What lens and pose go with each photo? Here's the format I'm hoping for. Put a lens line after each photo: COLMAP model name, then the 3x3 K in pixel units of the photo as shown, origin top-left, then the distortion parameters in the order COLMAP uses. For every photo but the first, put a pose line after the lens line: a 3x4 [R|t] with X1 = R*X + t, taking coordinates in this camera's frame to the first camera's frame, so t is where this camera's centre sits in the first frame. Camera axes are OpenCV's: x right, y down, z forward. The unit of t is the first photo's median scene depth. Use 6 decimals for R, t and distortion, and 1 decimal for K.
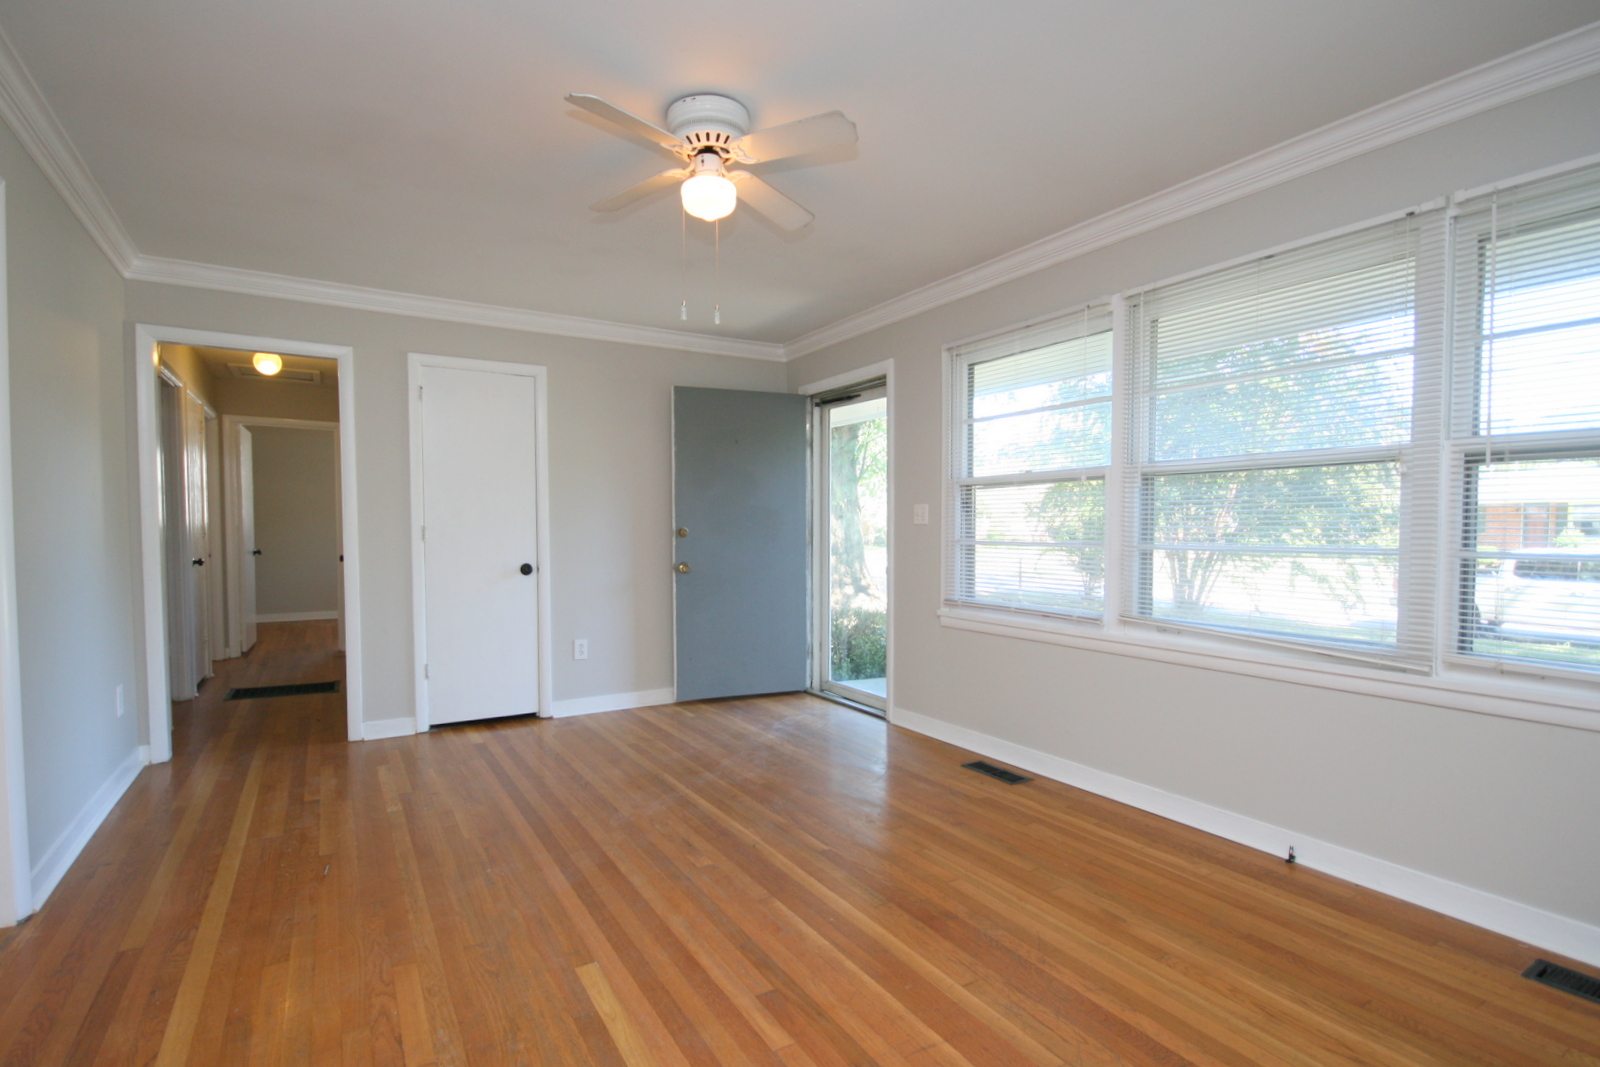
lens RADIAL K [[780.2, 0, 796.5], [0, 780.2, 554.2], [0, 0, 1]] dist [-0.000526, 0.000435]
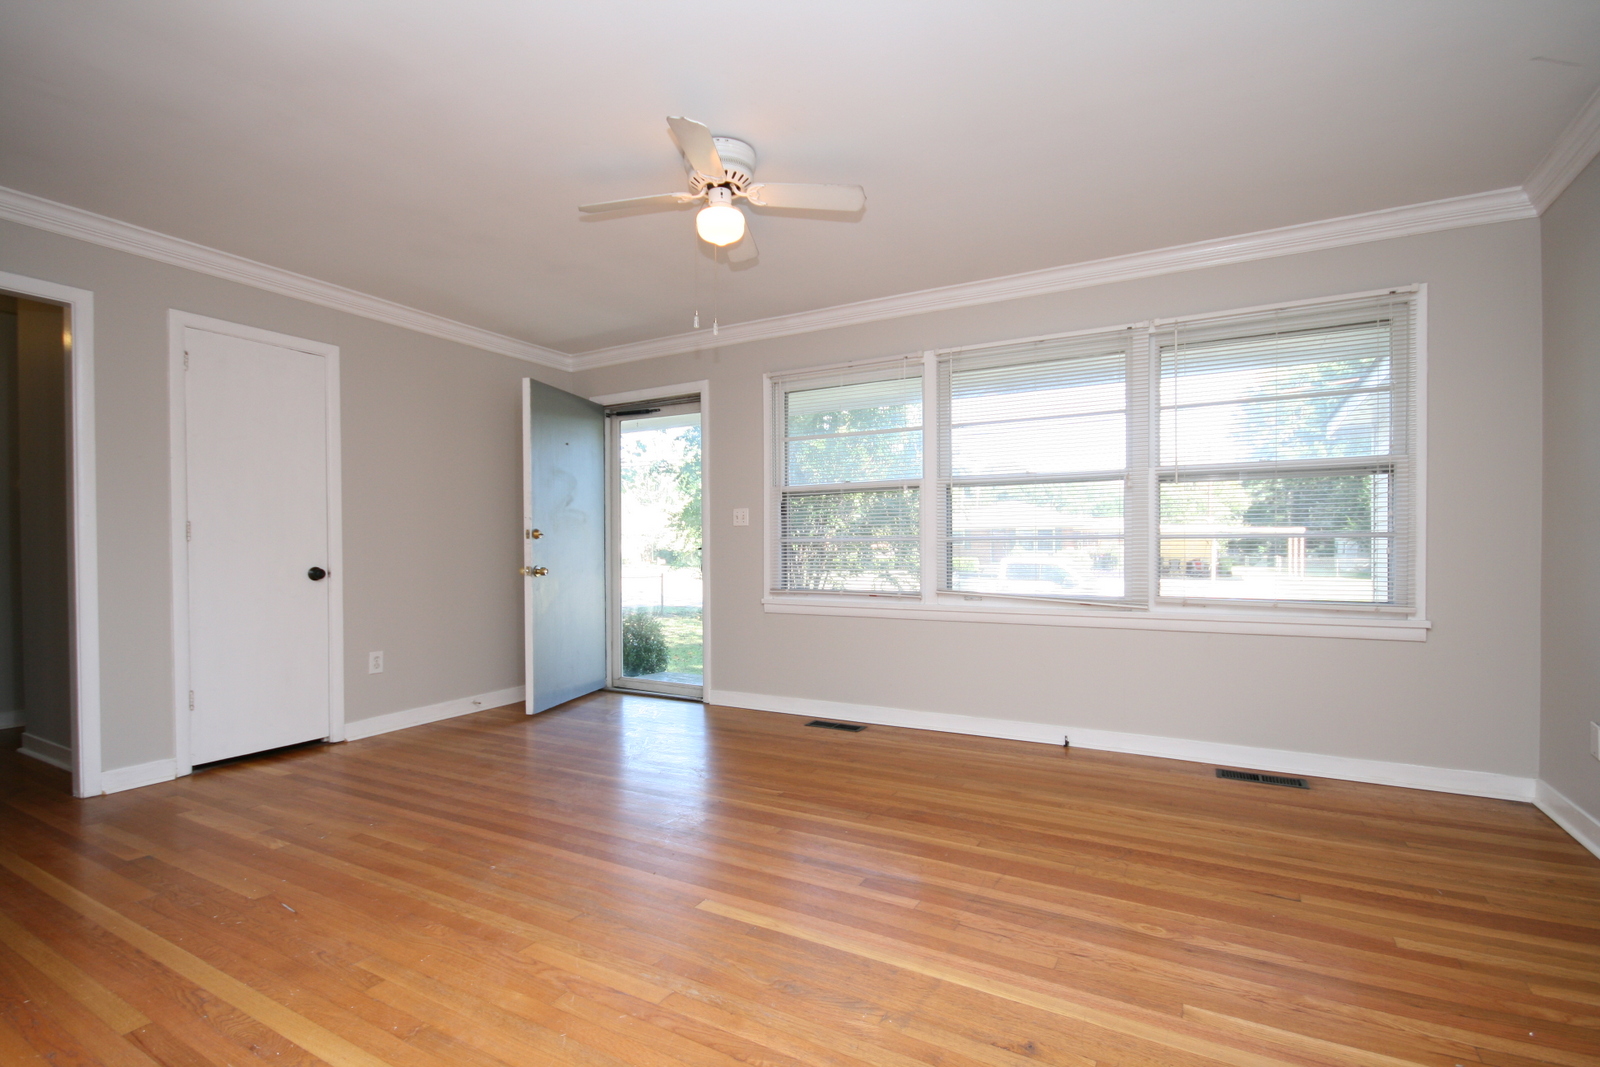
lens RADIAL K [[747.5, 0, 797.3], [0, 747.5, 554.8], [0, 0, 1]] dist [-0.002699, 0.000049]
pose [[0.866924, -0.007418, 0.498386, -0.394583], [0.021399, 0.999521, -0.022345, 0.038058], [-0.497981, 0.030036, 0.866667, 0.006445]]
